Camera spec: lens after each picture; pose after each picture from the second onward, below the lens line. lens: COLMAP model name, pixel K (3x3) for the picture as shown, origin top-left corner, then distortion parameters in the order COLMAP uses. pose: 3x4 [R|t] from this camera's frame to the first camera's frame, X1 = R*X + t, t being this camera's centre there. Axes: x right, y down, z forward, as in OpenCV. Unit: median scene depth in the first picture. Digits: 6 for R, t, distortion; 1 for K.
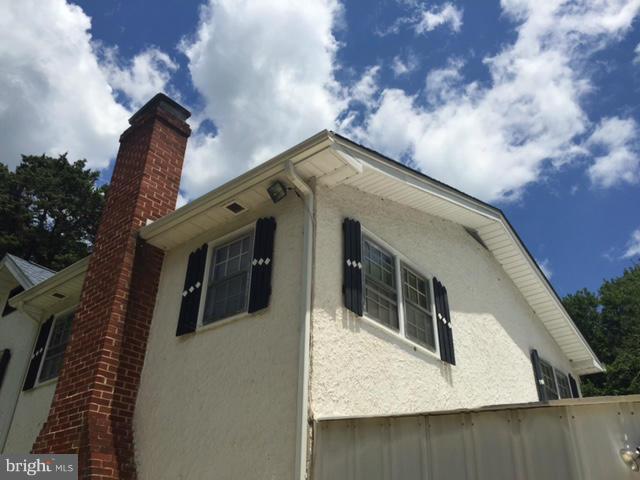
lens RADIAL K [[550.3, 0, 320.0], [0, 550.3, 240.0], [0, 0, 1]] dist [0.005009, 0.002982]
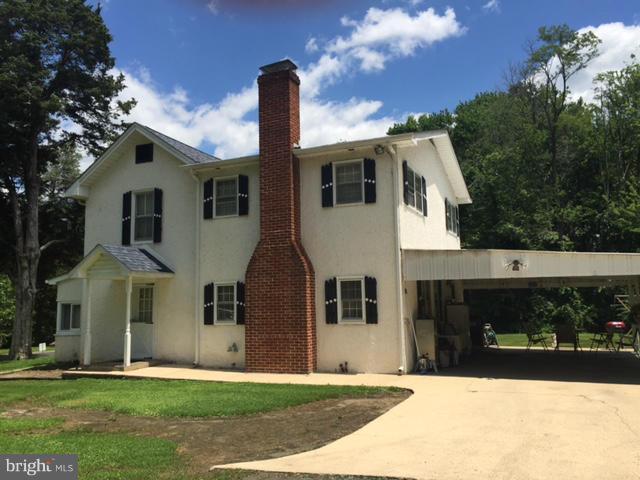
lens RADIAL K [[550.3, 0, 320.0], [0, 550.3, 240.0], [0, 0, 1]] dist [0.005009, 0.002982]
pose [[0.962977, 0.000875, 0.269582, -0.847131], [-0.107368, 0.918506, 0.380550, -0.535898], [-0.247280, -0.395406, 0.884594, -0.989308]]
